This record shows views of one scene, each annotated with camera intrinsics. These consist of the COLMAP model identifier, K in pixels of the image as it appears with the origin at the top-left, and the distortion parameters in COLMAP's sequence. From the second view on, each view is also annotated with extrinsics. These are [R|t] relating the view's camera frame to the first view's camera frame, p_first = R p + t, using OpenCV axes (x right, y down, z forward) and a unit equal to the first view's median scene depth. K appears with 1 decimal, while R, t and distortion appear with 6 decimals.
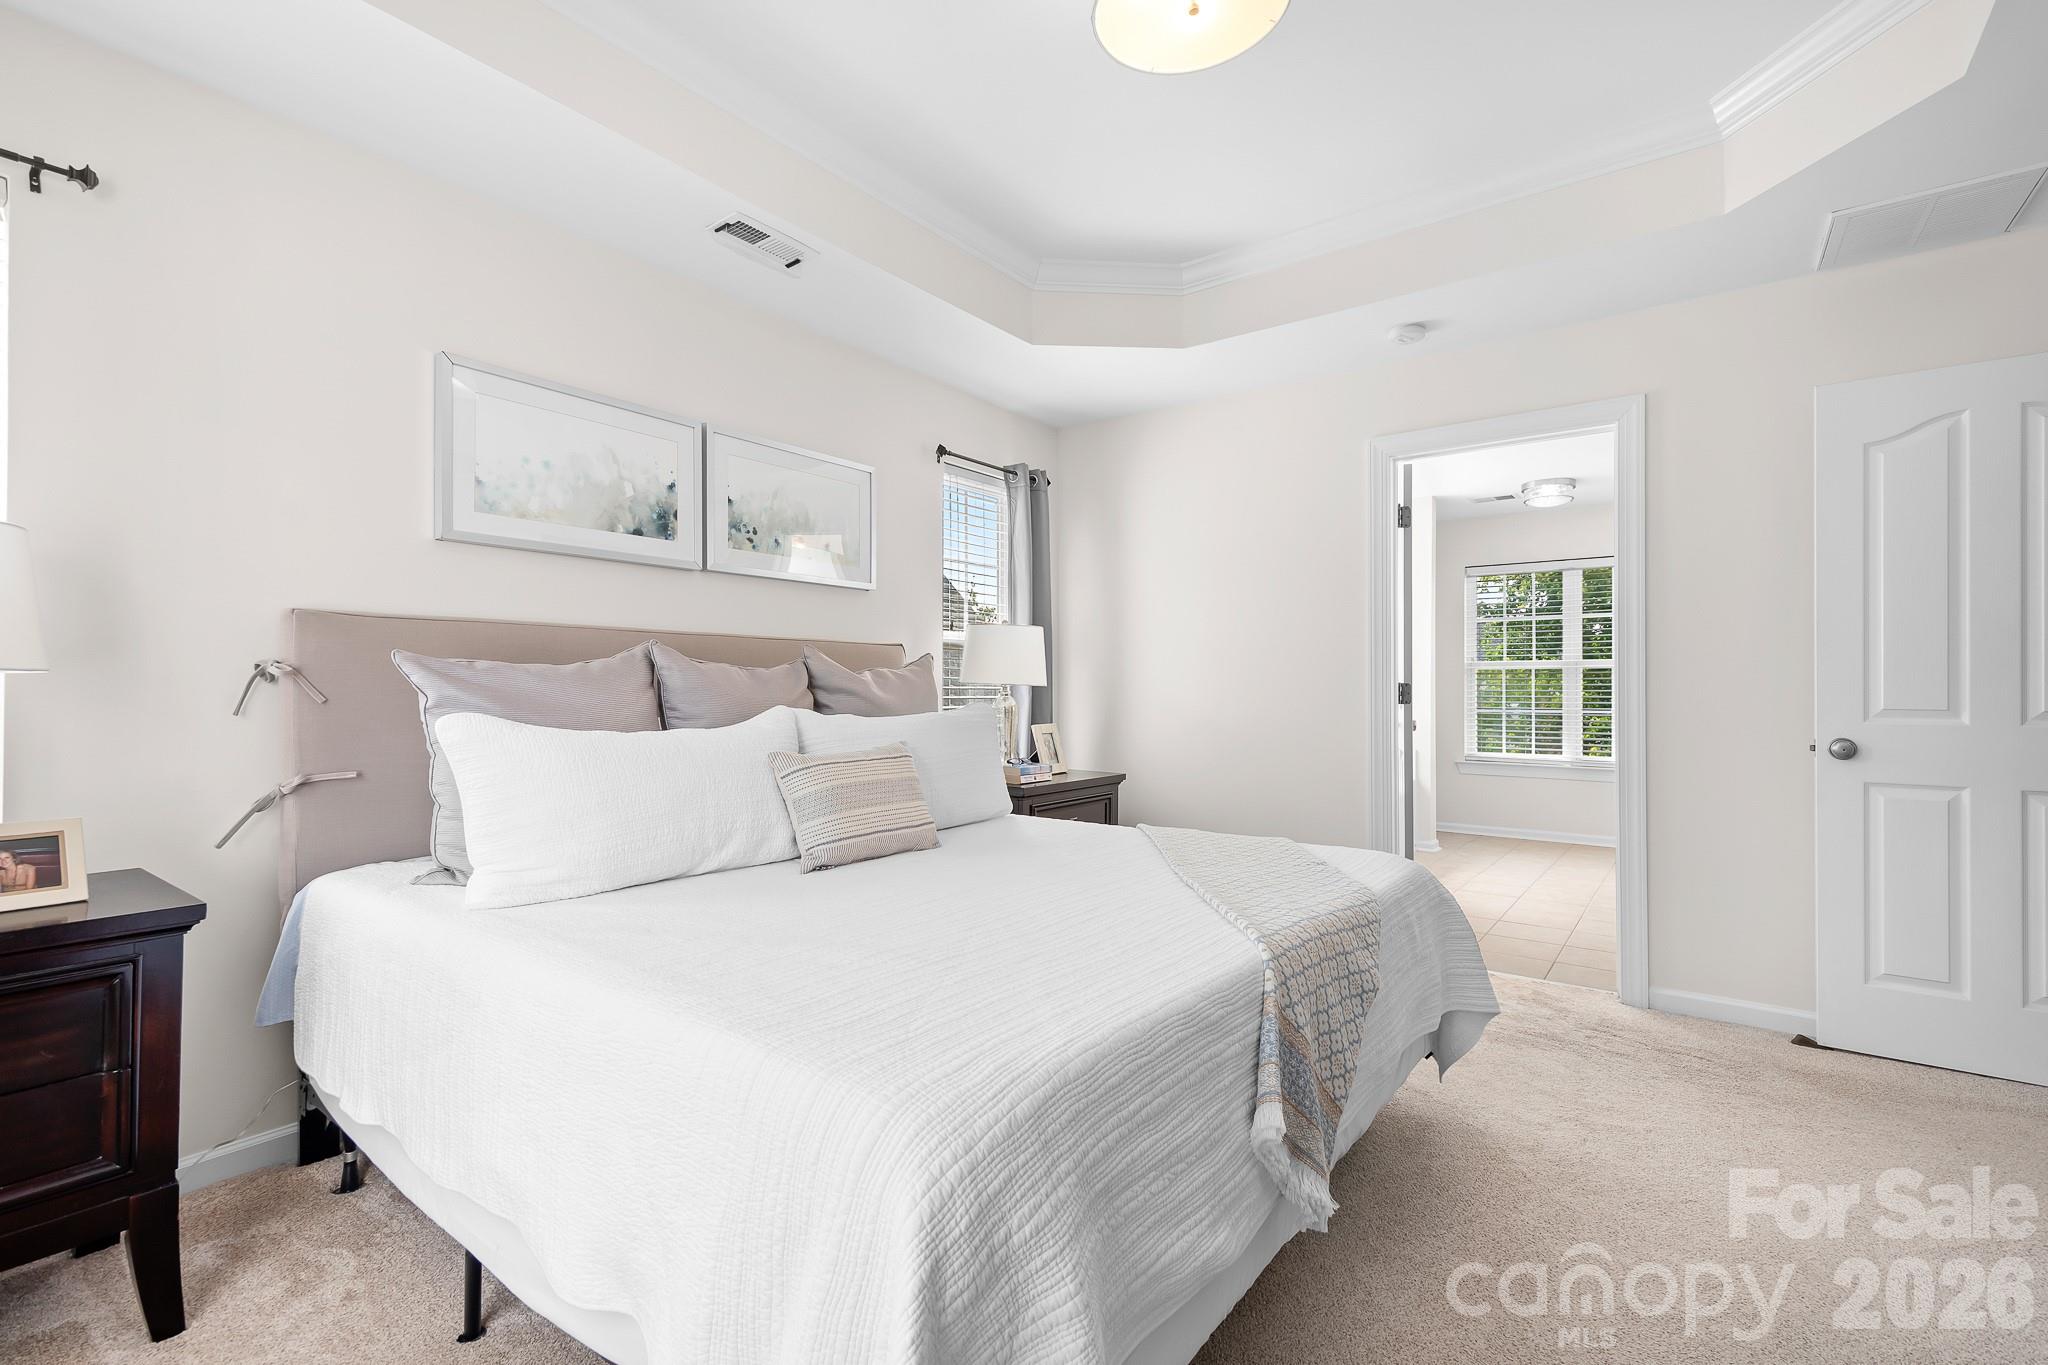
lens RADIAL K [[927.9, 0, 1026.8], [0, 927.9, 680.7], [0, 0, 1]] dist [0.010490, -0.002541]
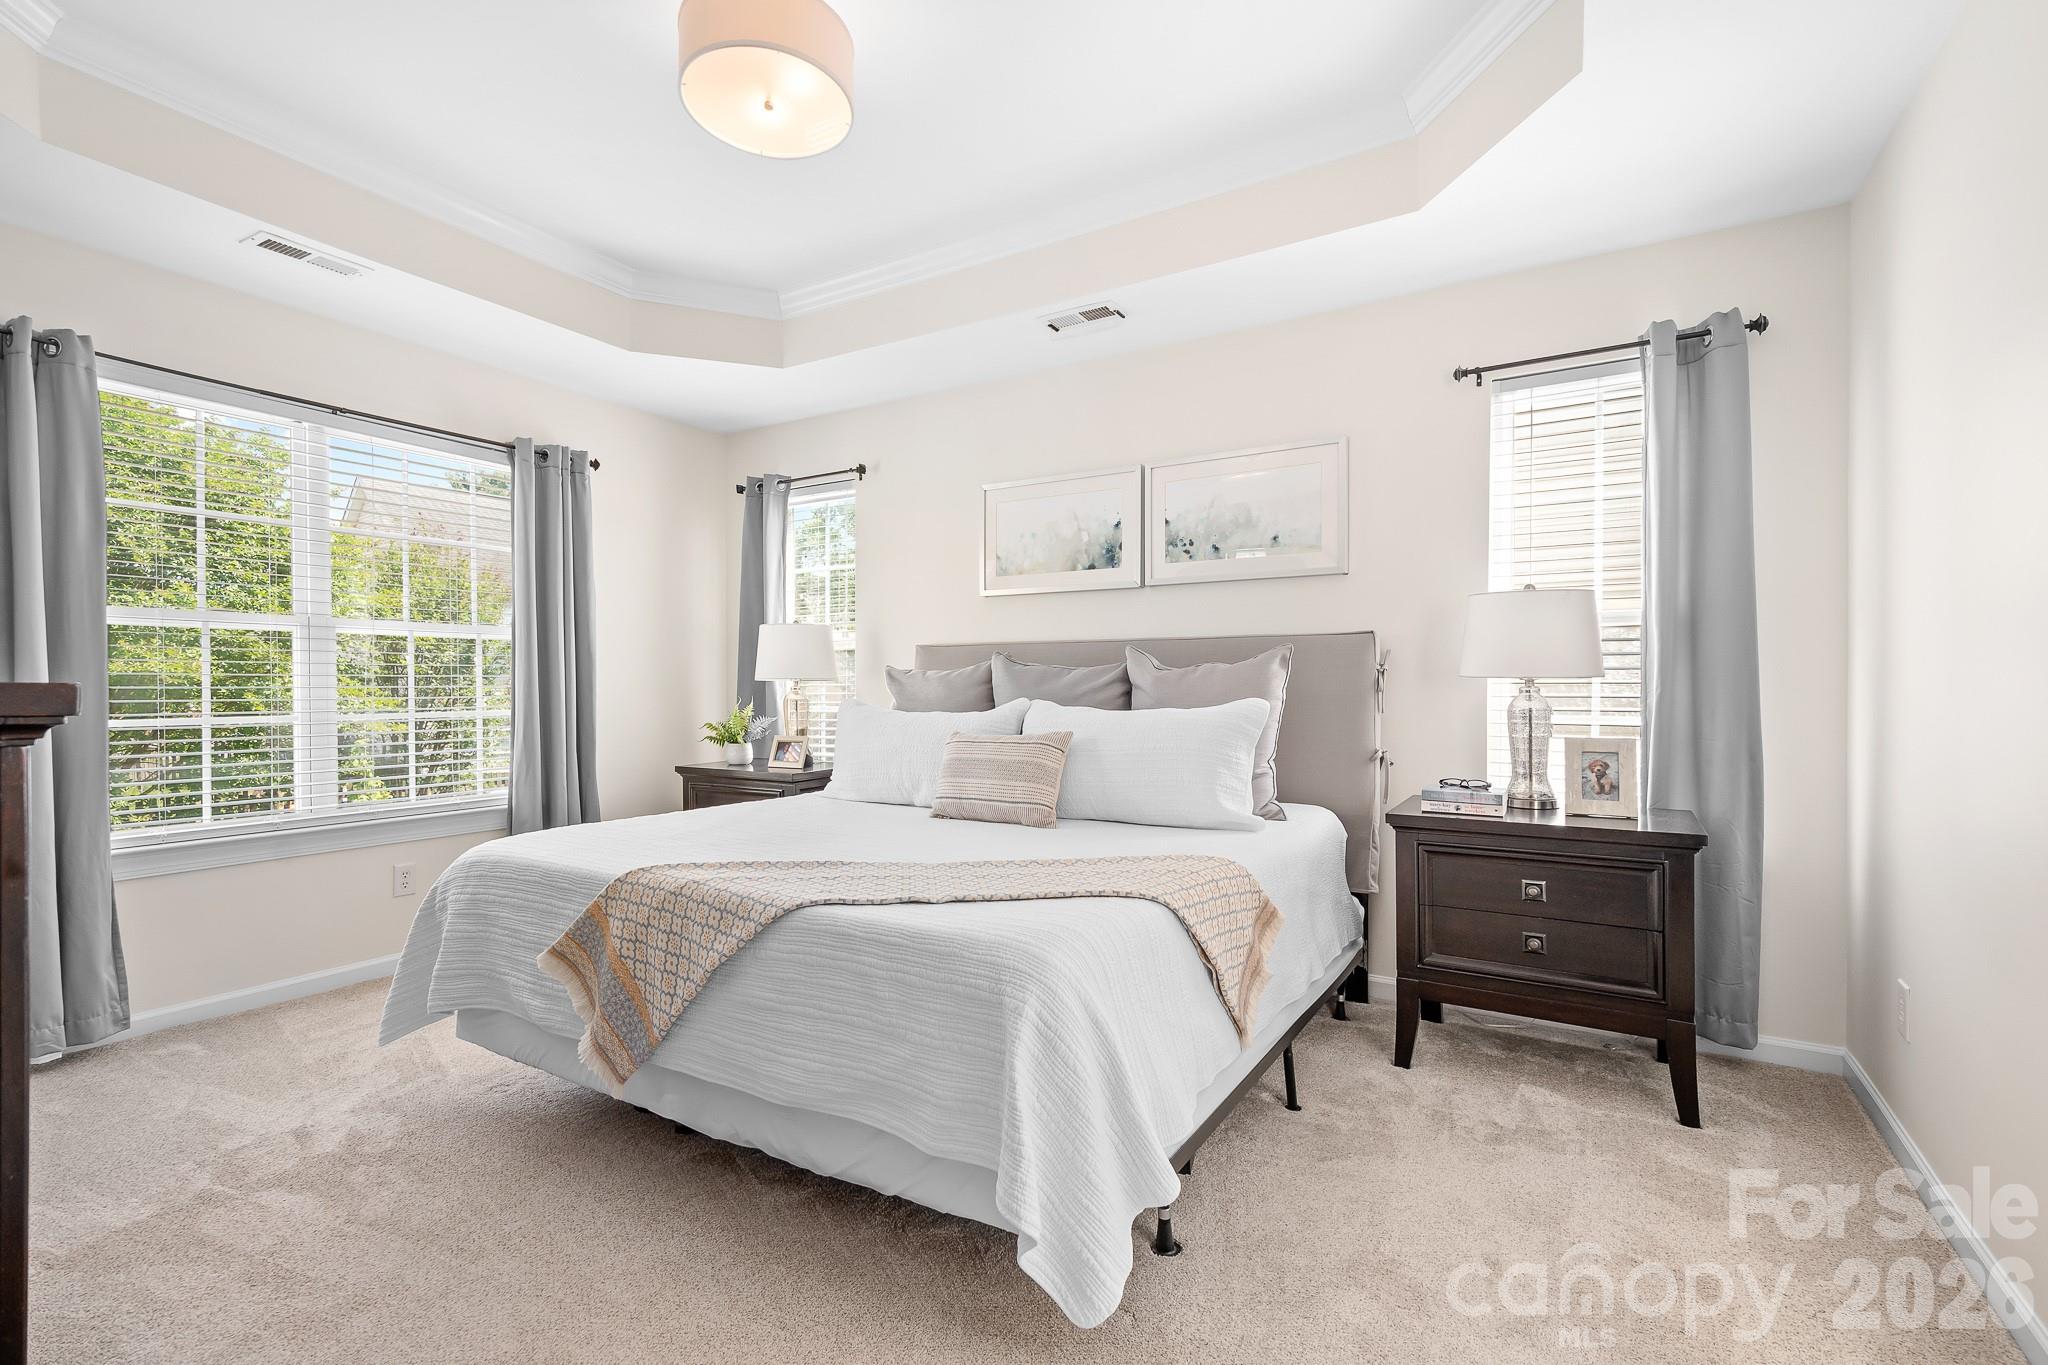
lens RADIAL K [[927.9, 0, 1027.9], [0, 927.9, 692.9], [0, 0, 1]] dist [0.010490, -0.002541]
pose [[0.094167, -0.005059, -0.995544, 0.828378], [0.006346, 0.999970, -0.004481, 0.022607], [0.995536, -0.005896, 0.094196, 0.736028]]
